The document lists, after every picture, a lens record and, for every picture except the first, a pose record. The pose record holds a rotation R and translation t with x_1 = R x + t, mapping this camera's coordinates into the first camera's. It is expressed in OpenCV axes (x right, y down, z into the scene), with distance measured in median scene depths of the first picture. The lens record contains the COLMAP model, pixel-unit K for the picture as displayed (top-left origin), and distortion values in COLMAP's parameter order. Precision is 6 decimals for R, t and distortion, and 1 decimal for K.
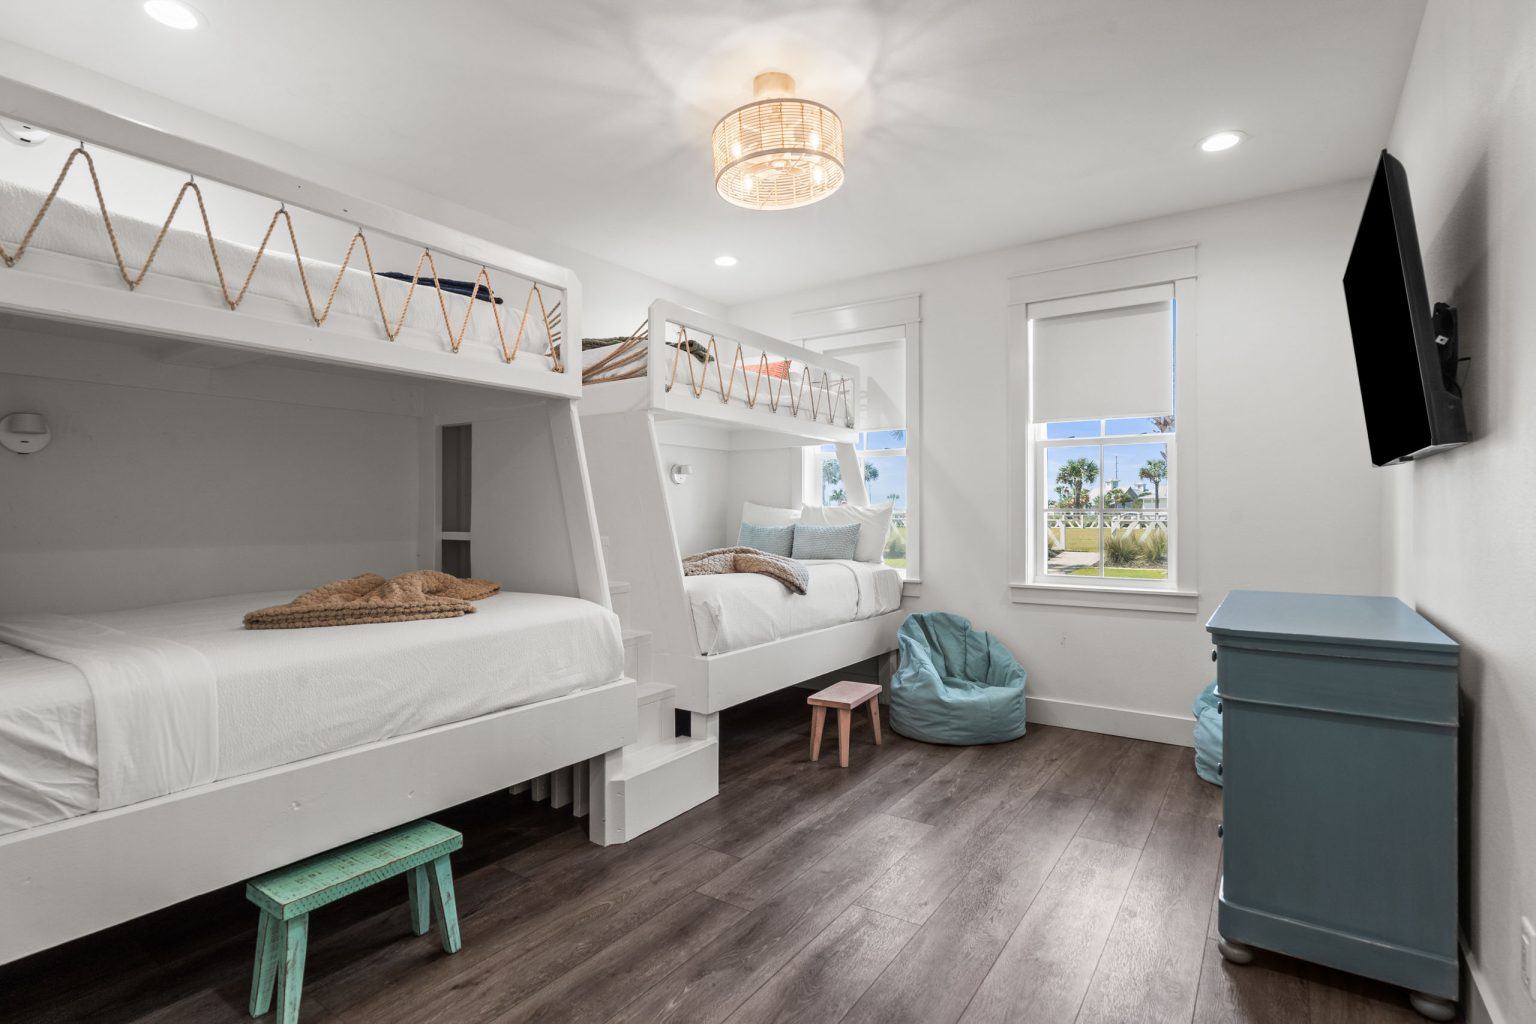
lens RADIAL K [[750.7, 0, 769.6], [0, 750.7, 503.4], [0, 0, 1]] dist [-0.003287, 0.000334]
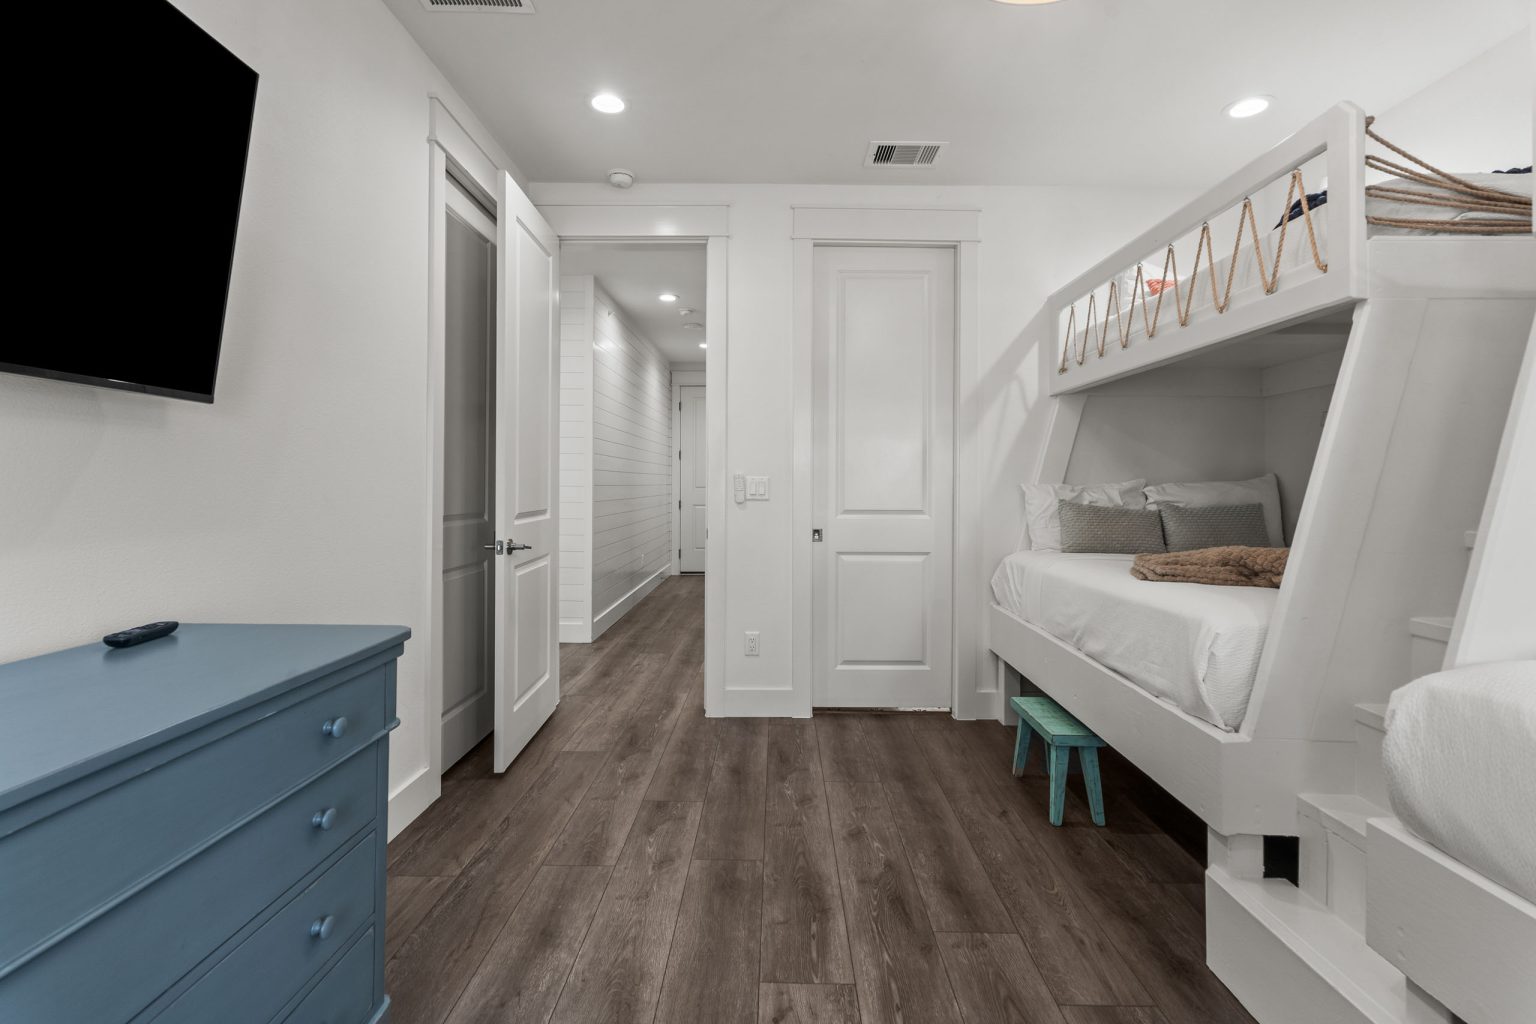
lens RADIAL K [[727.9, 0, 764.7], [0, 727.9, 476.6], [0, 0, 1]] dist [0.000076, -0.000116]
pose [[-0.835514, -0.007825, -0.549414, 0.643510], [-0.001620, 0.999929, -0.011778, 0.019834], [0.549467, -0.008951, -0.835468, 1.681520]]
